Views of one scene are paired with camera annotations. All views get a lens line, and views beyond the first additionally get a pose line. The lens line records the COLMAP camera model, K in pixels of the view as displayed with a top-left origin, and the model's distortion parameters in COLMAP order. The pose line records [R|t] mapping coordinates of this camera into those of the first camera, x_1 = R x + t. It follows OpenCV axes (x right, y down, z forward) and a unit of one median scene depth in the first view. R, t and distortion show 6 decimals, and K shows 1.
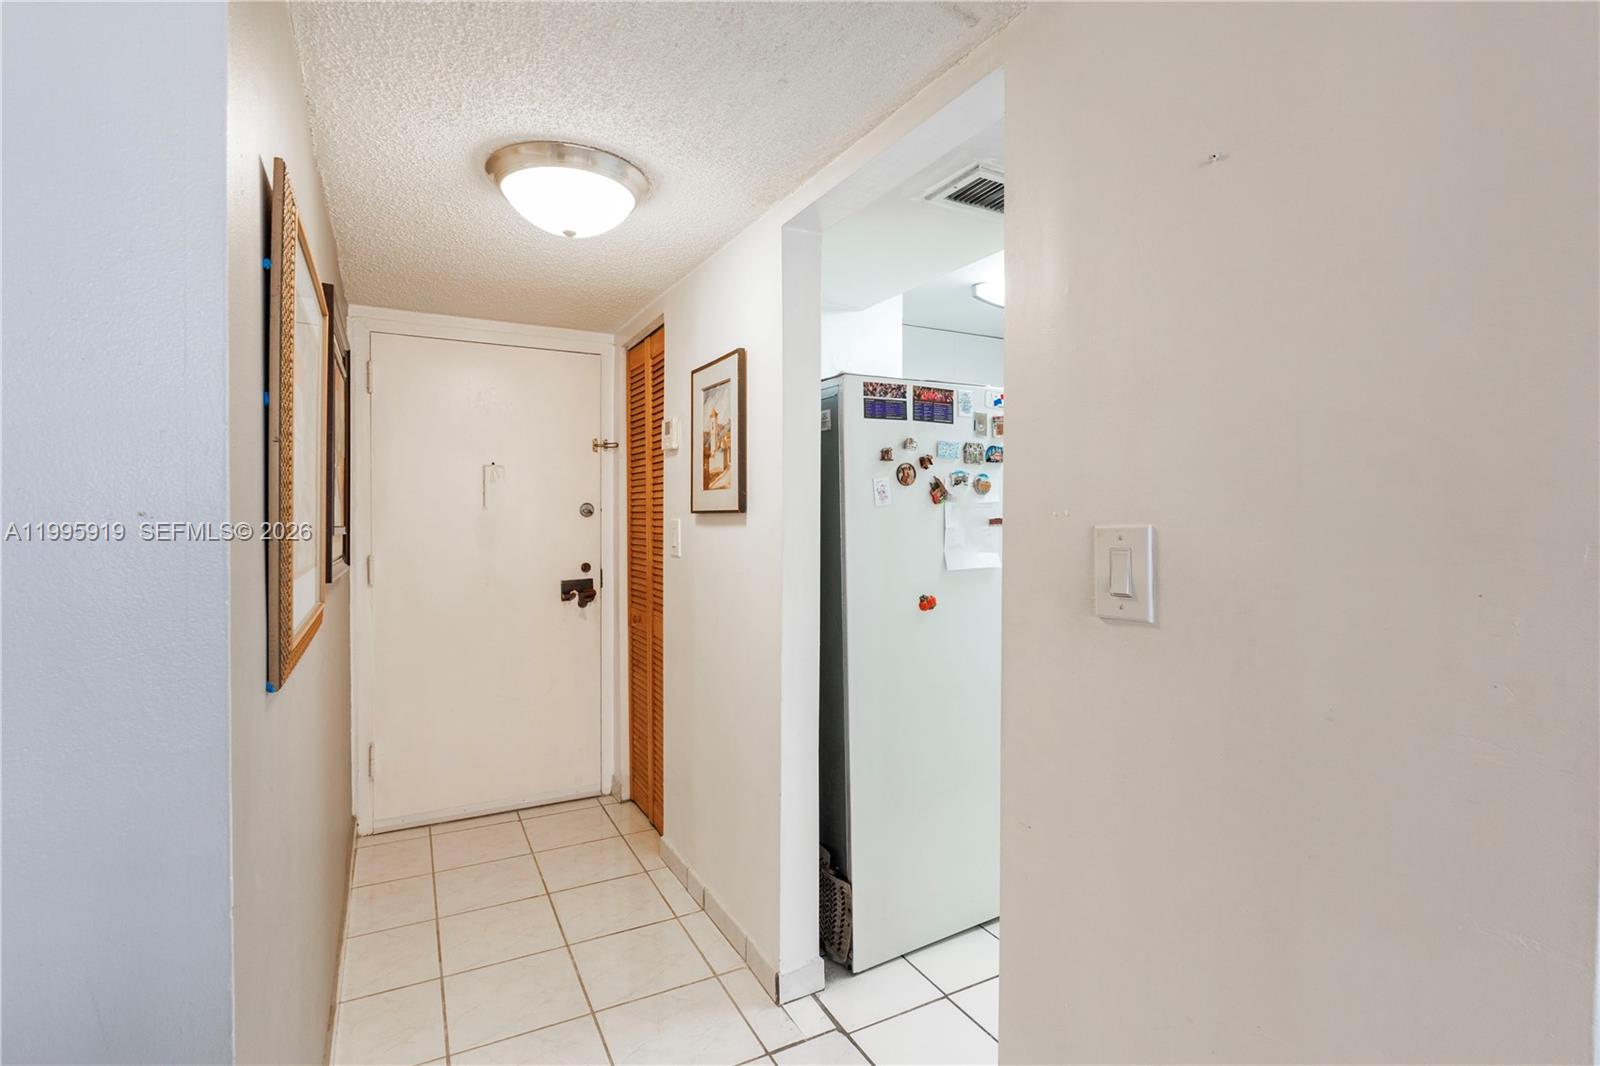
lens RADIAL K [[737.7, 0, 807.7], [0, 737.7, 521.6], [0, 0, 1]] dist [-0.002763, 0.000647]
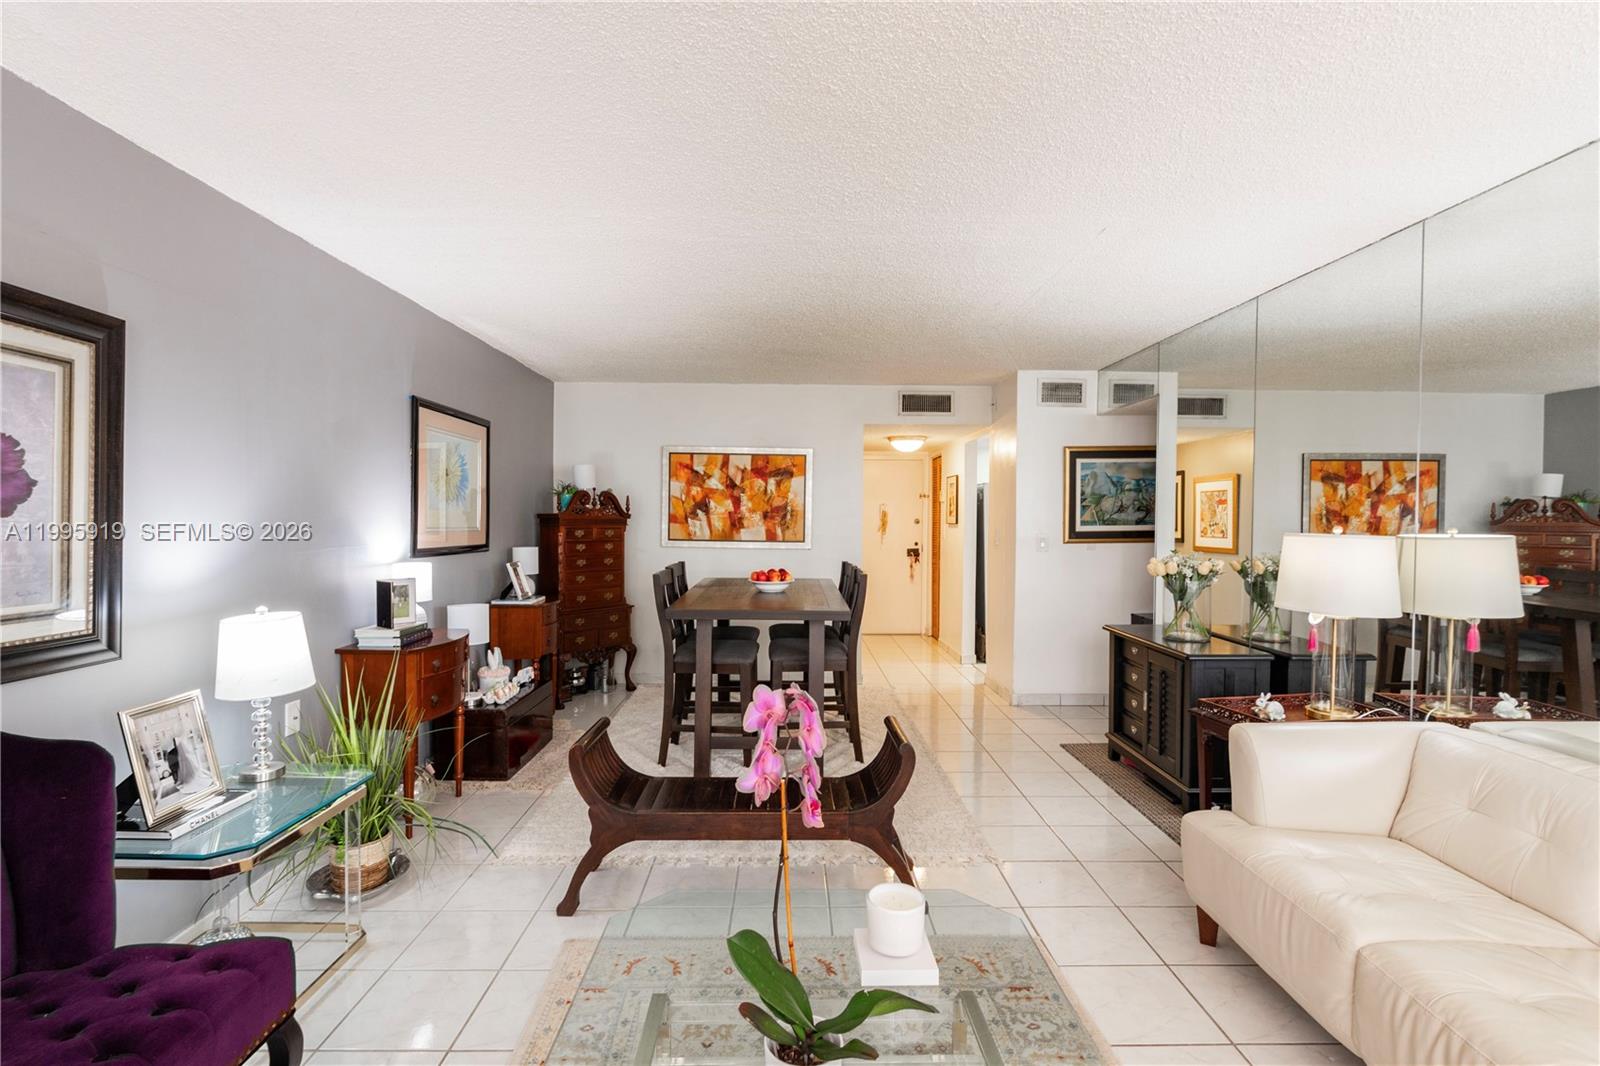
lens RADIAL K [[737.7, 0, 799.3], [0, 737.7, 530.1], [0, 0, 1]] dist [-0.002763, 0.000647]
pose [[0.884395, 0.011991, -0.466585, 0.642279], [-0.011963, 0.999924, 0.003022, 0.013836], [0.466586, 0.002909, 0.884471, -1.749794]]
